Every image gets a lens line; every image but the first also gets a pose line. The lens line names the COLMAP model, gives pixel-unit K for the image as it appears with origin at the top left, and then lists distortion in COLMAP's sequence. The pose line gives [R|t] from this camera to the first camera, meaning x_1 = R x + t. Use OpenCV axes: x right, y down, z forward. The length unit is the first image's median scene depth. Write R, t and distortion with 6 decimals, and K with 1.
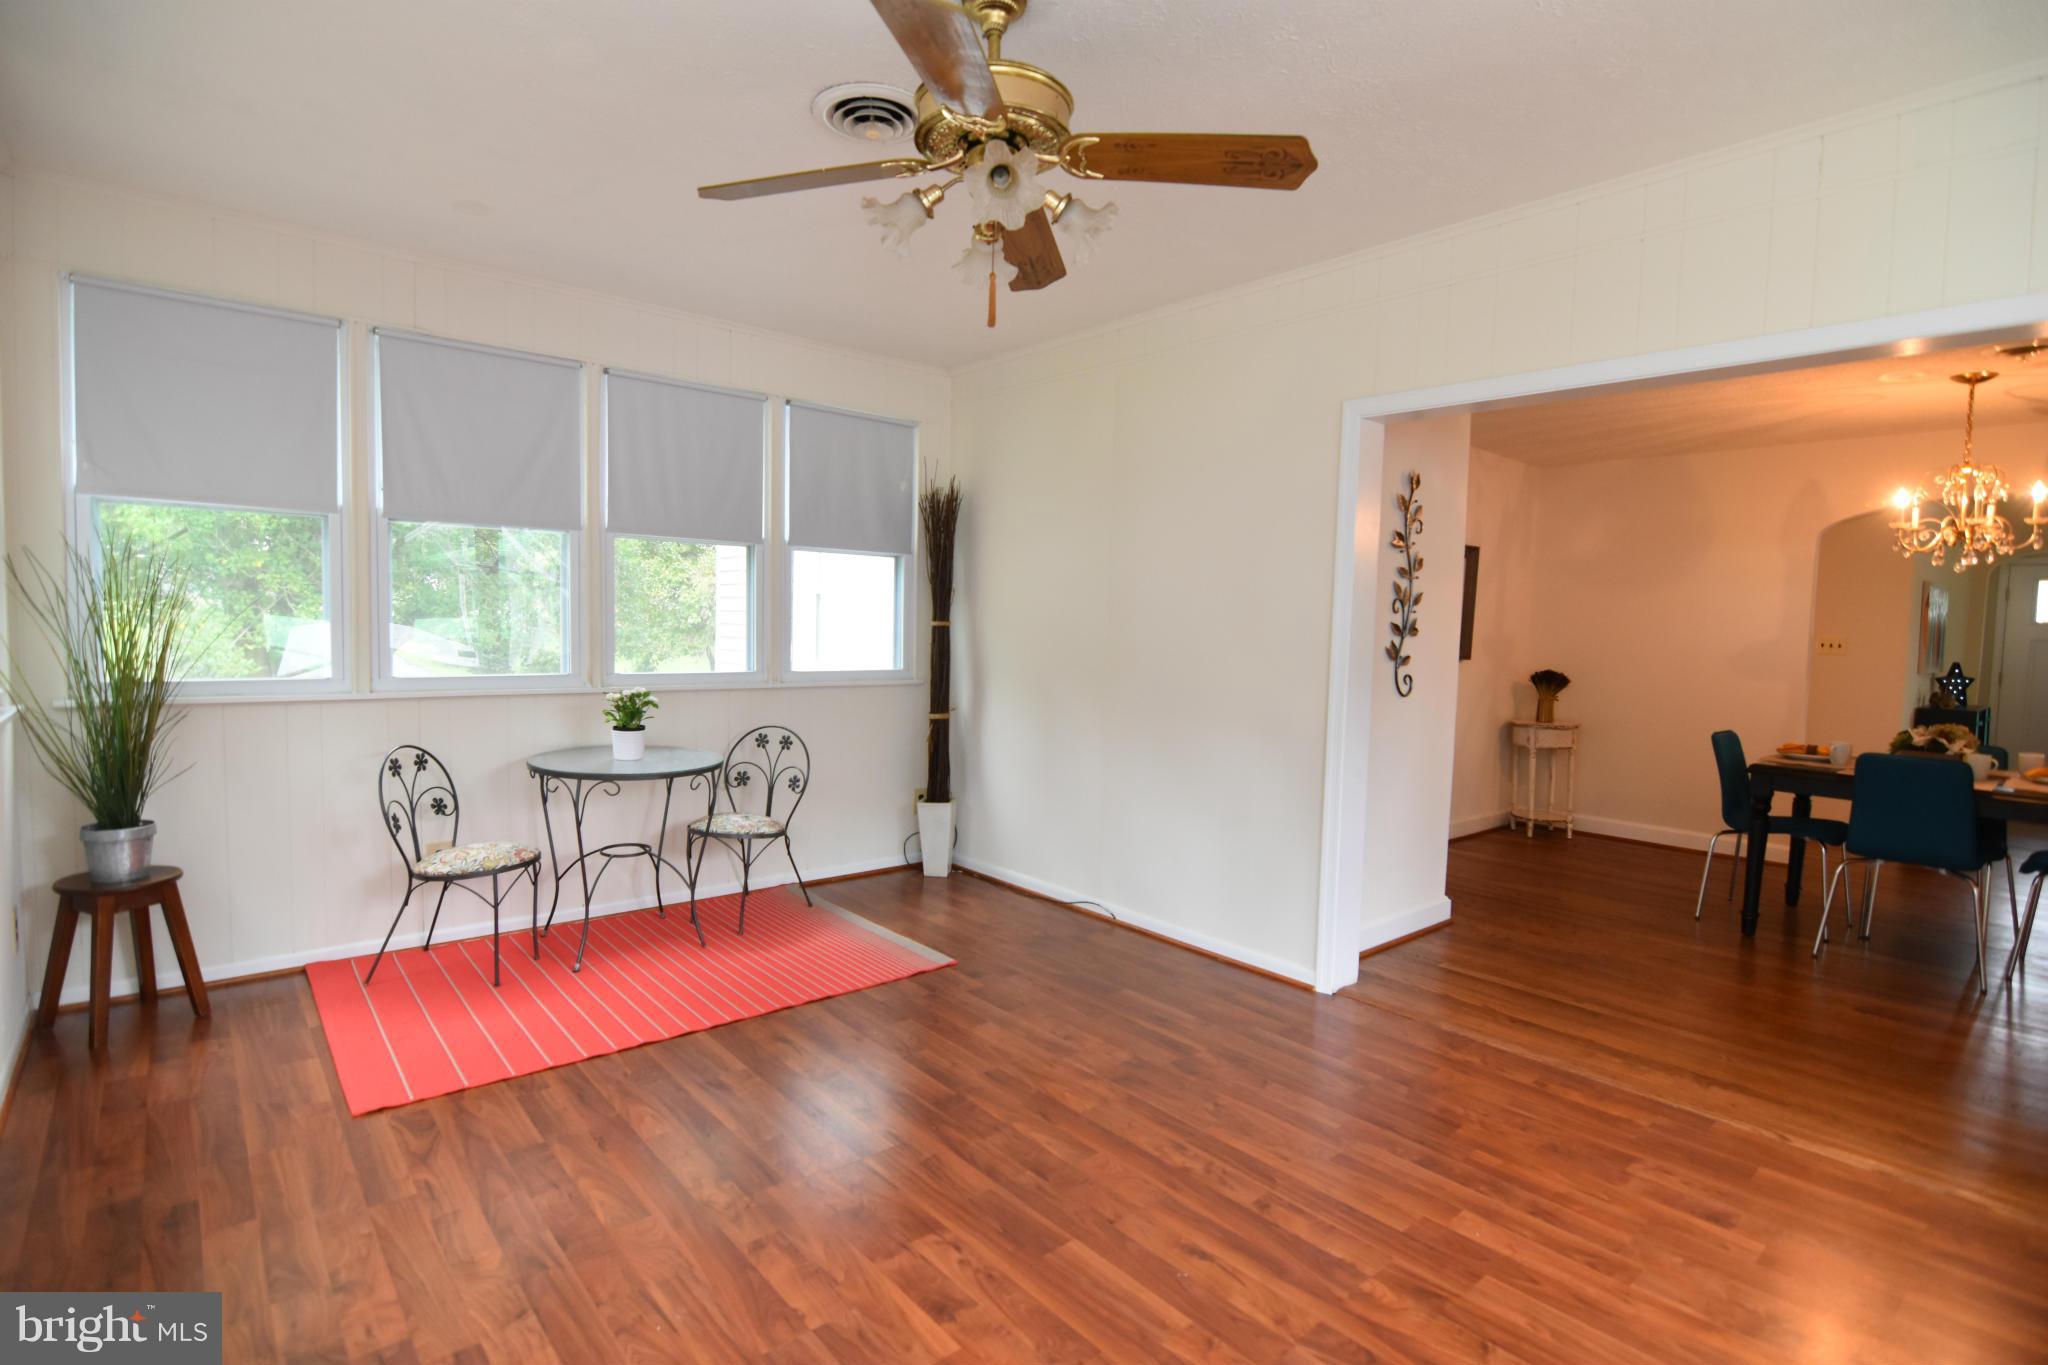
lens RADIAL K [[996.5, 0, 1032.8], [0, 996.5, 683.4], [0, 0, 1]] dist [-0.008401, -0.007671]
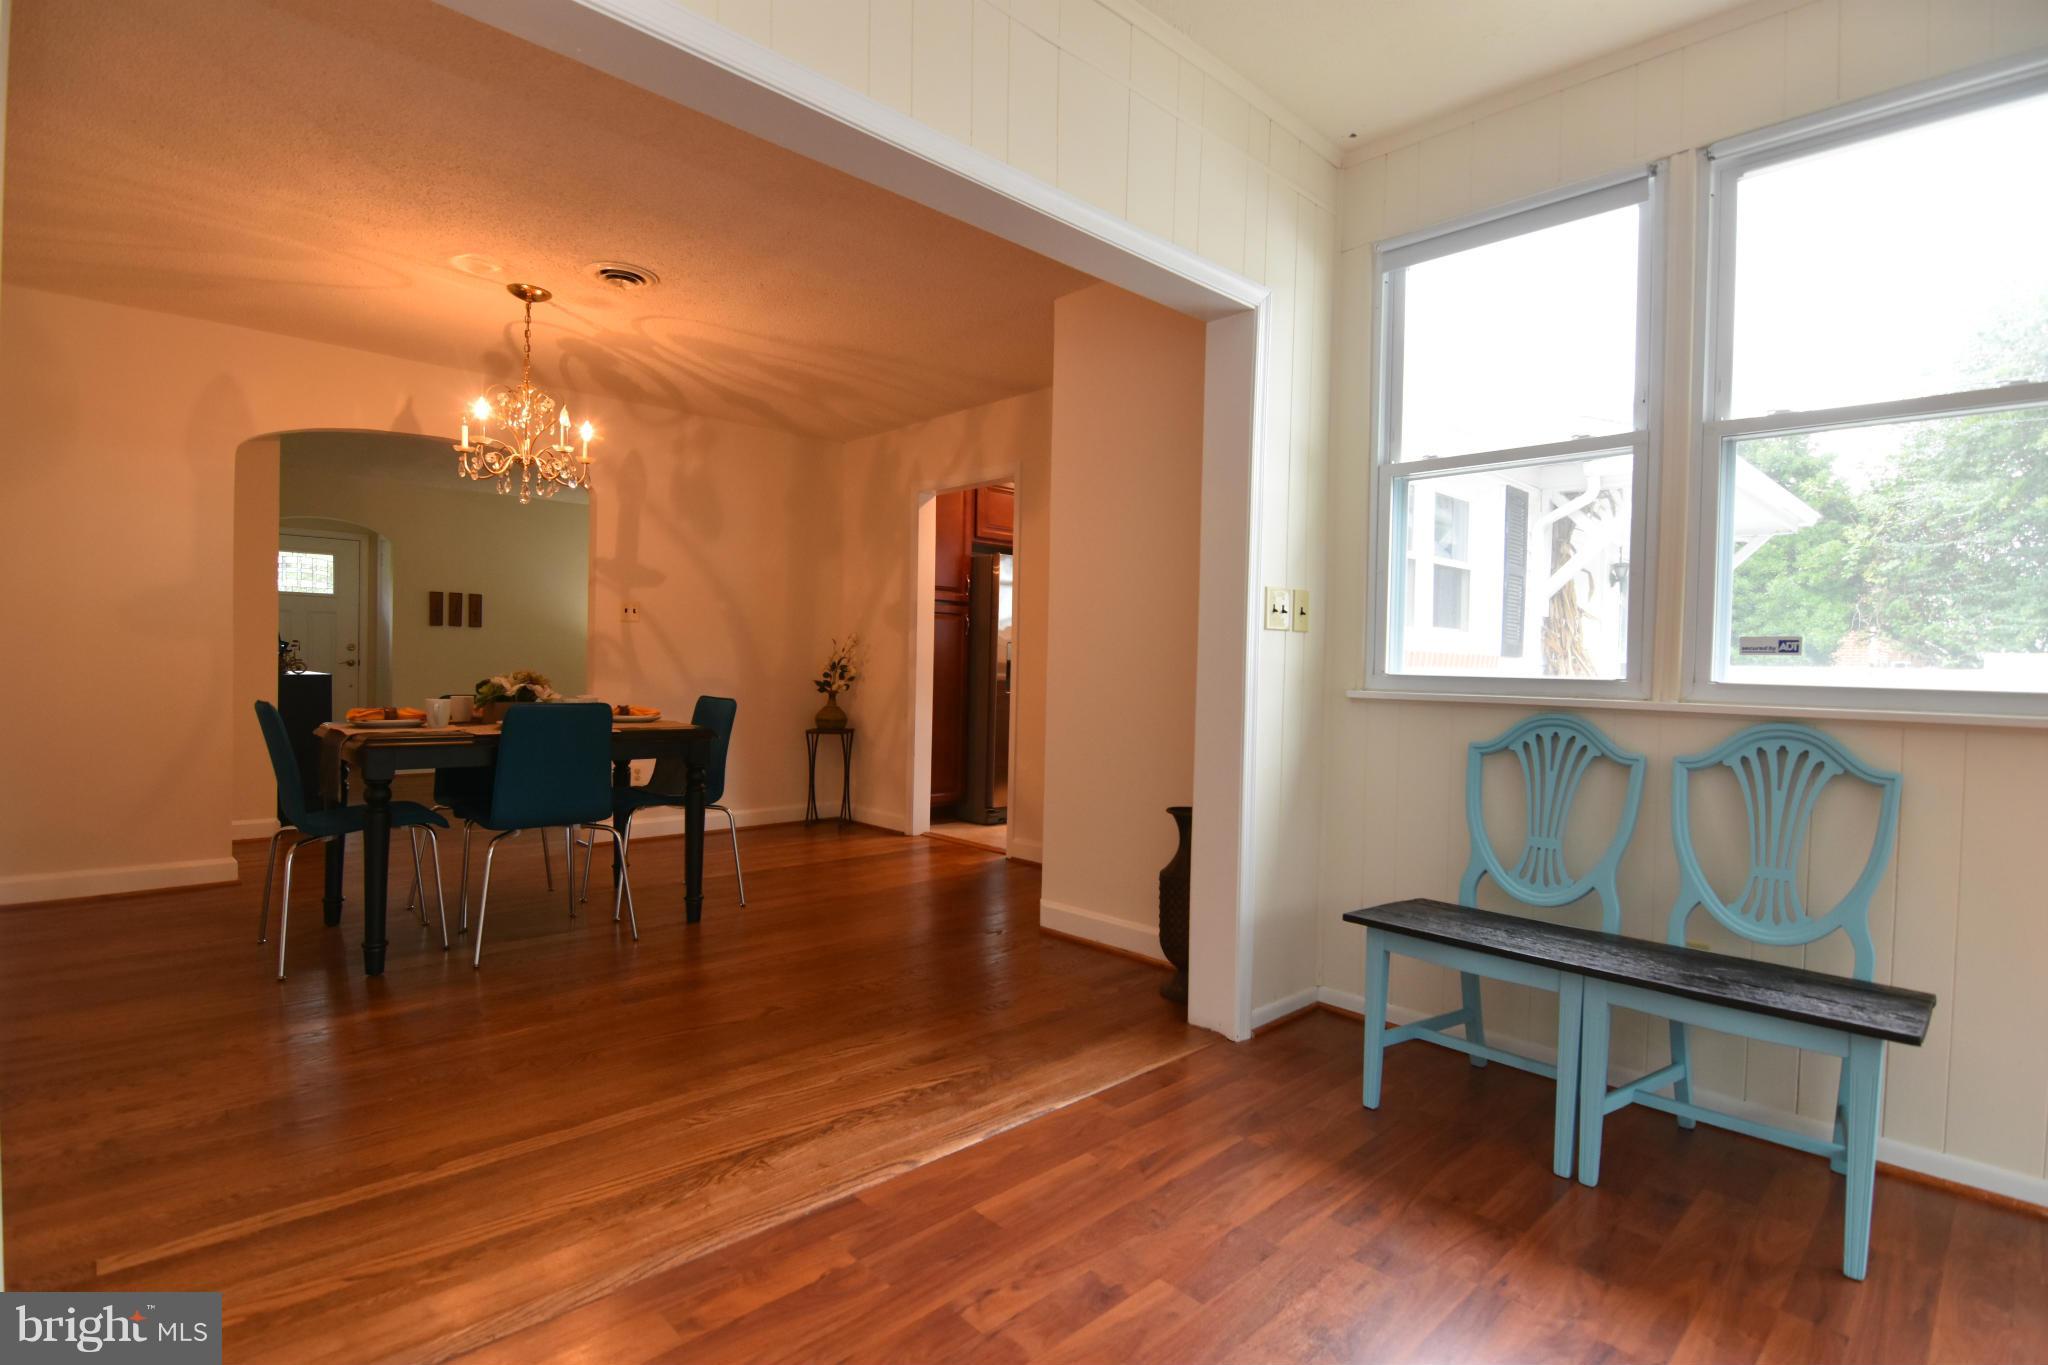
lens RADIAL K [[989.0, 0, 1031.9], [0, 989.0, 682.8], [0, 0, 1]] dist [-0.004739, -0.012048]
pose [[-0.054662, -0.038934, 0.997746, -0.005675], [0.038492, 0.998415, 0.041069, 0.049407], [-0.997763, 0.040650, -0.053077, 0.841513]]
